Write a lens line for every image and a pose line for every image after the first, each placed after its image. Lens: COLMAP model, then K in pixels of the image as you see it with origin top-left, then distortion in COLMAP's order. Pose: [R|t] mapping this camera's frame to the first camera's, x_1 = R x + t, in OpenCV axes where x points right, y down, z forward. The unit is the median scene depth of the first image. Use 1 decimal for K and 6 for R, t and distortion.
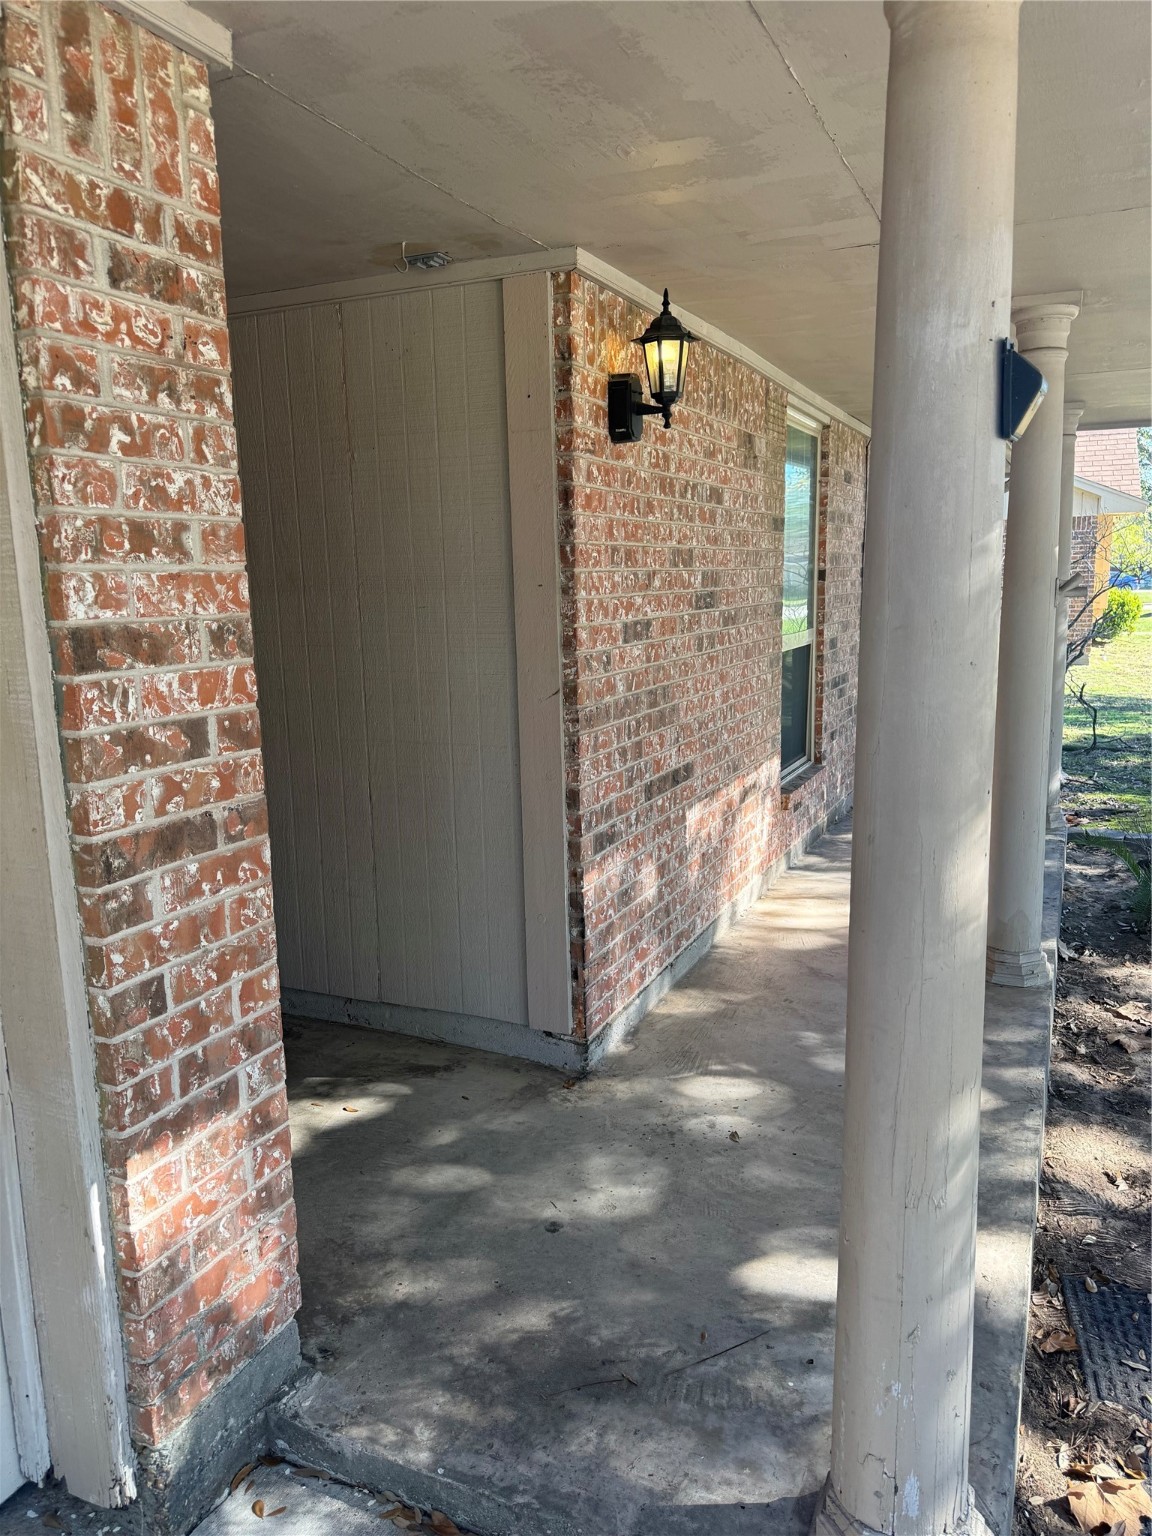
lens RADIAL K [[1127.9, 0, 576.8], [0, 1127.9, 766.6], [0, 0, 1]] dist [0.031010, 0.005816]
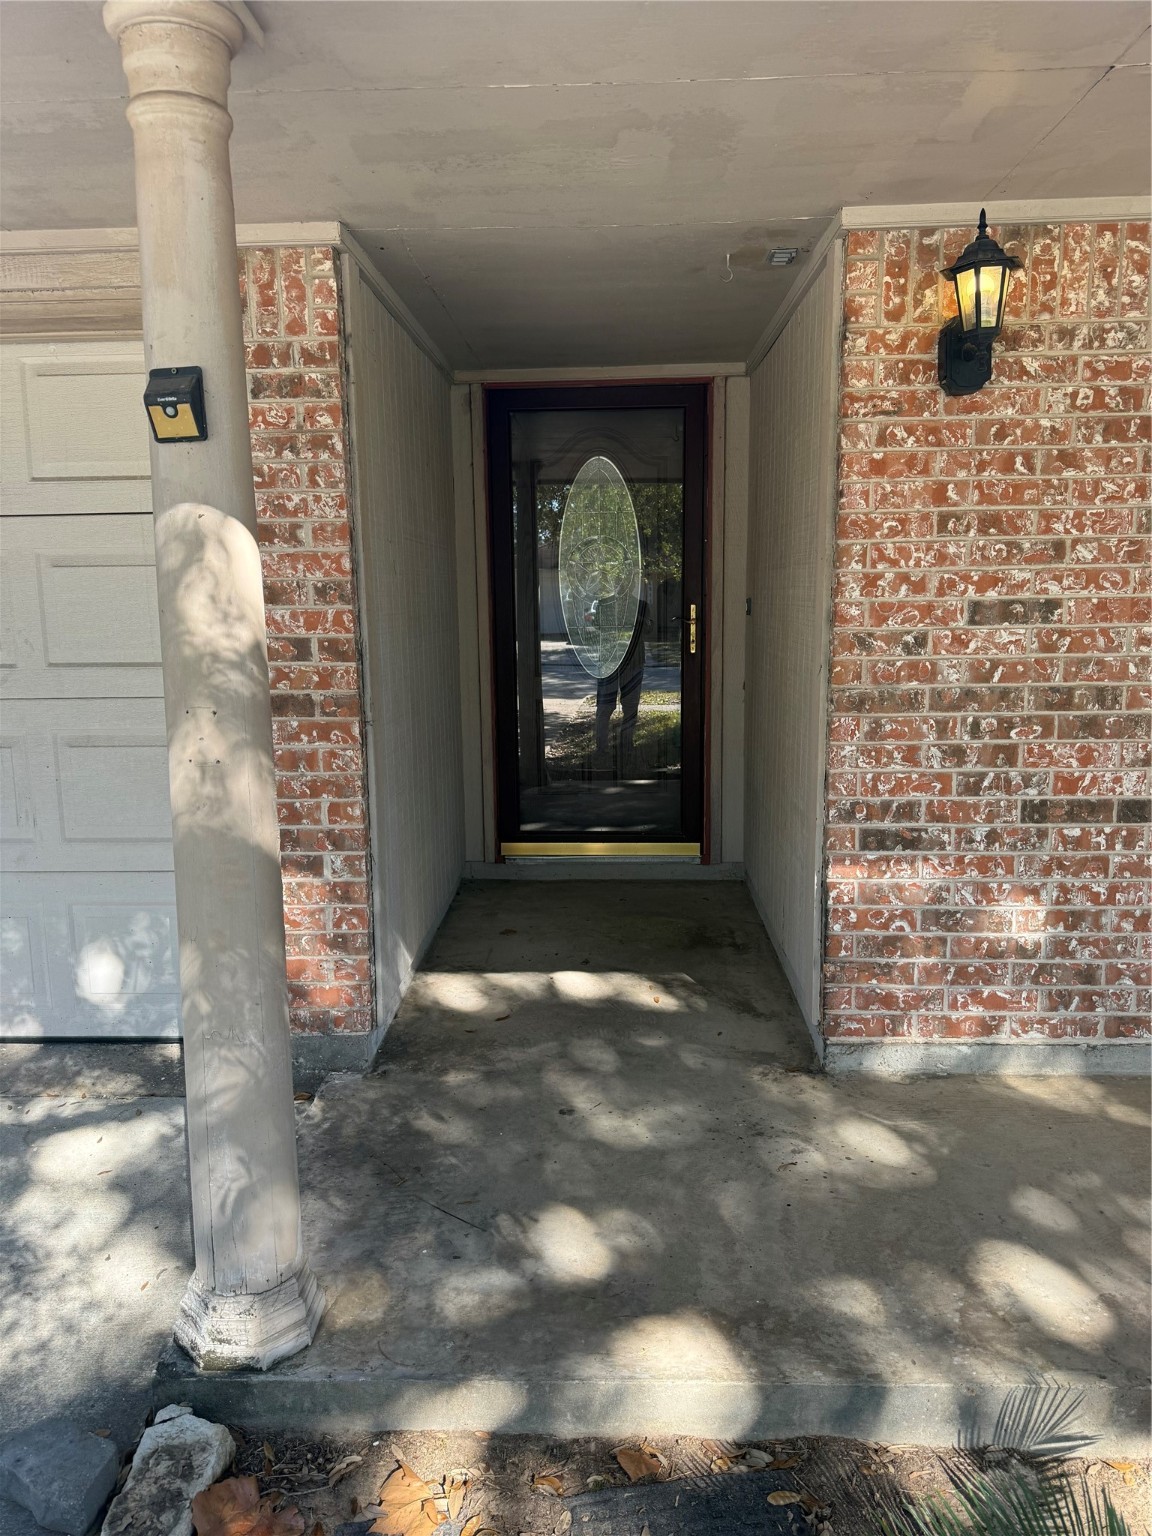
lens RADIAL K [[1127.9, 0, 577.3], [0, 1127.9, 769.0], [0, 0, 1]] dist [0.031010, 0.005816]
pose [[0.342582, 0.180062, -0.922071, 1.414365], [-0.154719, 0.978874, 0.133670, -0.140663], [0.926660, 0.096869, 0.363204, 0.778889]]
